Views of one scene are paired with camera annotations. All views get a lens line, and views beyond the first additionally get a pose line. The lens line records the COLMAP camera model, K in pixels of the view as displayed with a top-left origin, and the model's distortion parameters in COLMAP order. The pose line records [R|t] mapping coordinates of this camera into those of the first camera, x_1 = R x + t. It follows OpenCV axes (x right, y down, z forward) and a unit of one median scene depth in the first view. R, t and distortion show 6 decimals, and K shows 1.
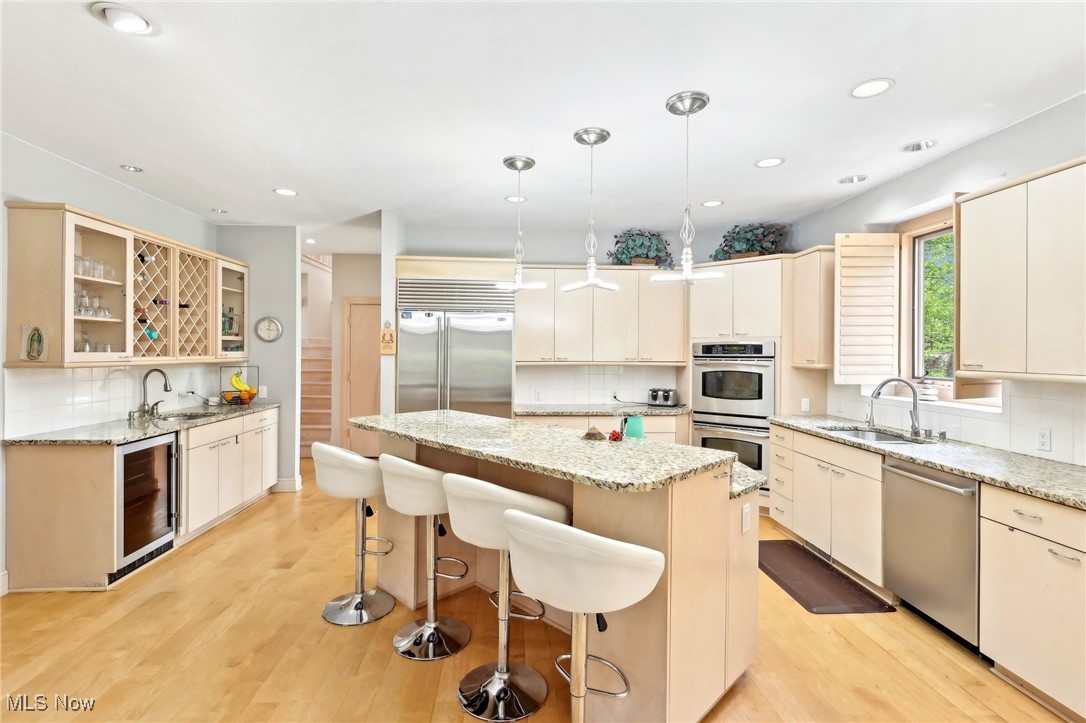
lens RADIAL K [[512.8, 0, 540.4], [0, 512.8, 351.1], [0, 0, 1]] dist [-0.003021, -0.000402]
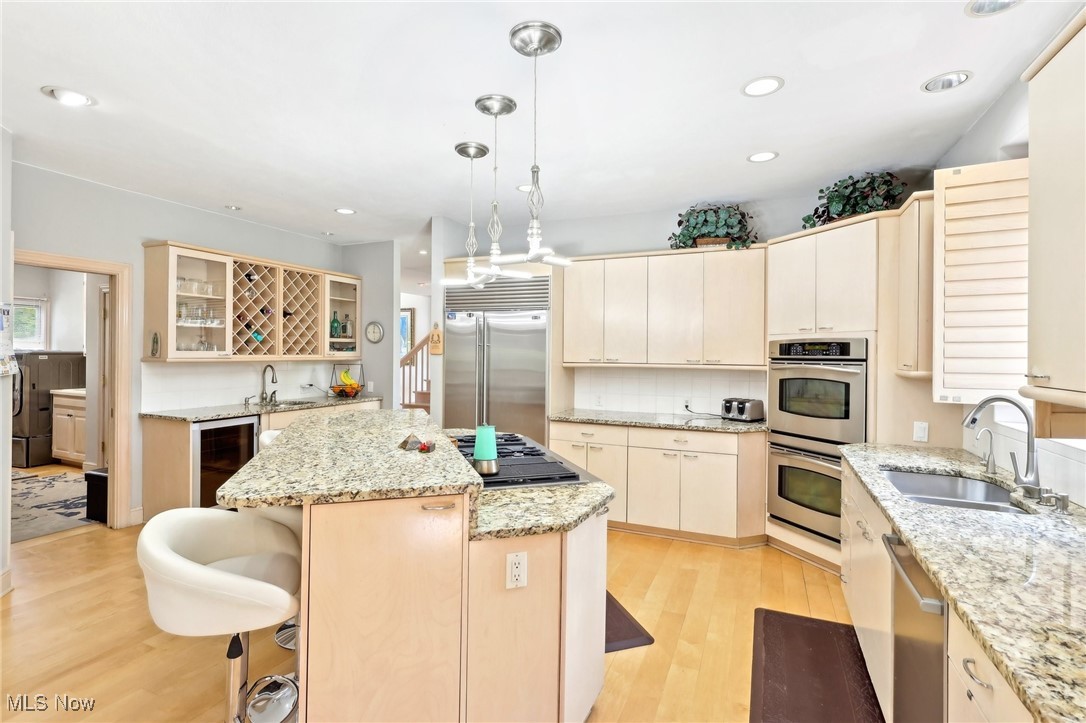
lens RADIAL K [[512.8, 0, 540.4], [0, 512.8, 351.1], [0, 0, 1]] dist [-0.003021, -0.000402]
pose [[0.888895, 0.001135, -0.458110, 0.369785], [-0.003158, 0.999988, -0.003650, 0.003401], [0.458100, 0.004691, 0.888888, 0.167714]]
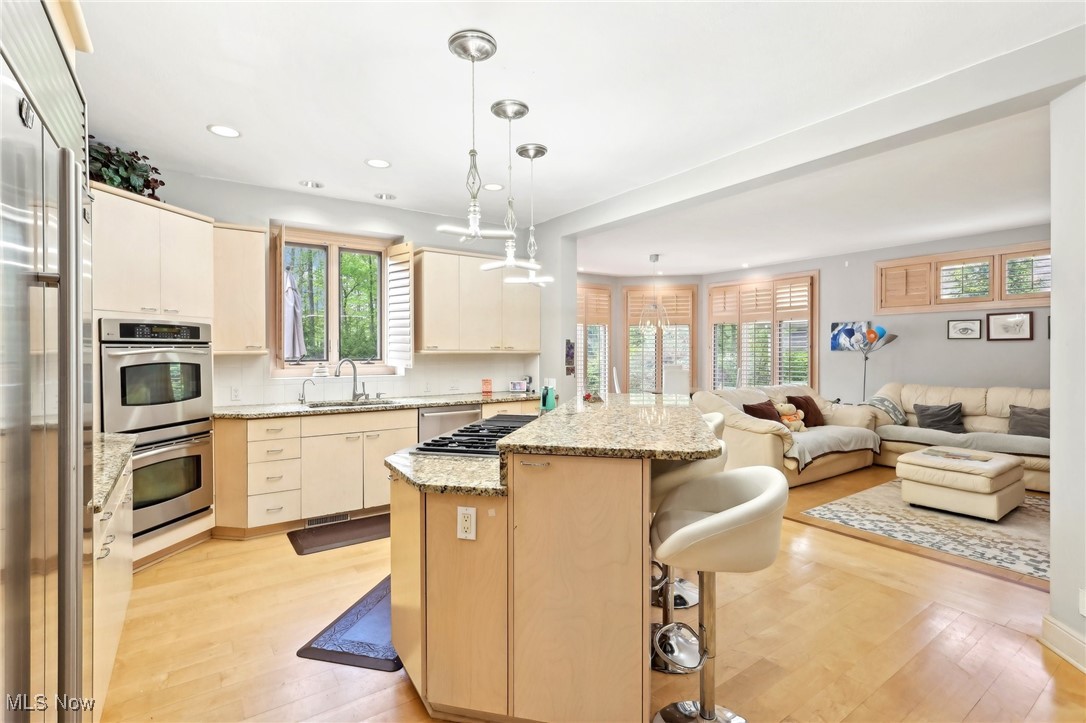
lens RADIAL K [[503.2, 0, 538.6], [0, 503.2, 358.0], [0, 0, 1]] dist [0.000264, 0.000405]
pose [[-0.523622, -0.014196, 0.851833, -0.480042], [0.000940, 0.999851, 0.017241, 0.021398], [-0.851950, 0.009828, -0.523530, 0.942941]]
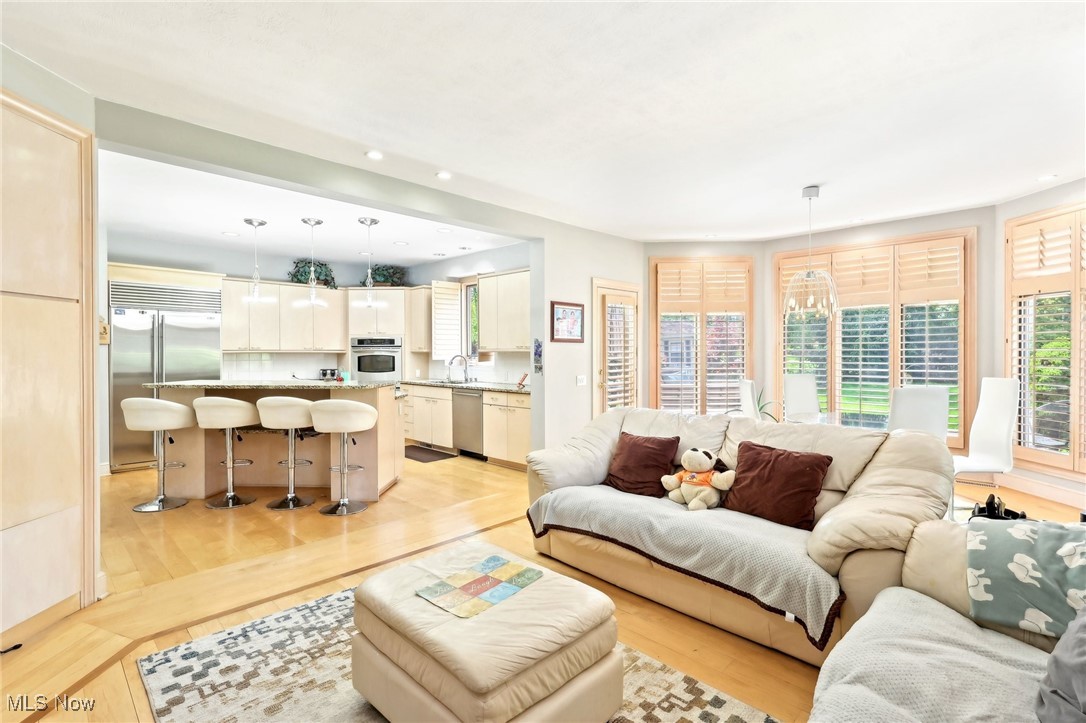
lens RADIAL K [[507.1, 0, 543.0], [0, 507.1, 361.5], [0, 0, 1]] dist [-0.000787, -0.000154]
pose [[0.739679, -0.019382, 0.672681, -0.331441], [0.005698, 0.999730, 0.022540, 0.026271], [-0.672936, -0.012840, 0.739590, -0.571045]]
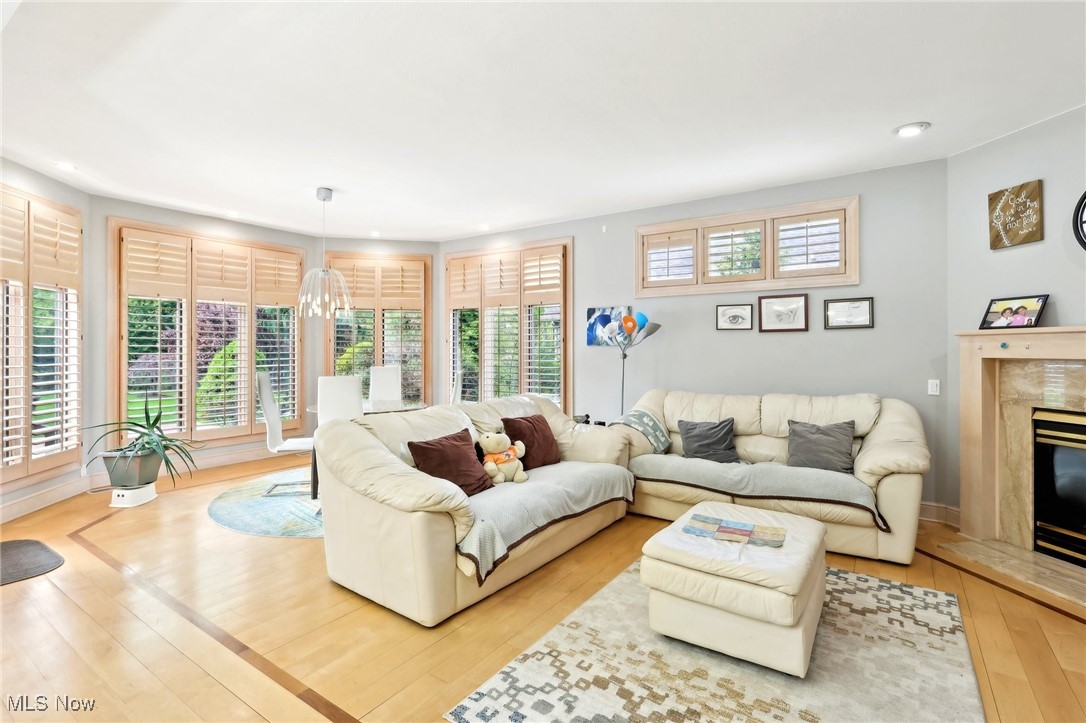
lens RADIAL K [[512.8, 0, 540.4], [0, 512.8, 351.1], [0, 0, 1]] dist [-0.003021, -0.000402]
pose [[-0.788378, -0.005819, 0.615164, -0.256090], [-0.001950, 0.999974, 0.006960, 0.031180], [-0.615188, 0.004288, -0.788369, 0.323438]]
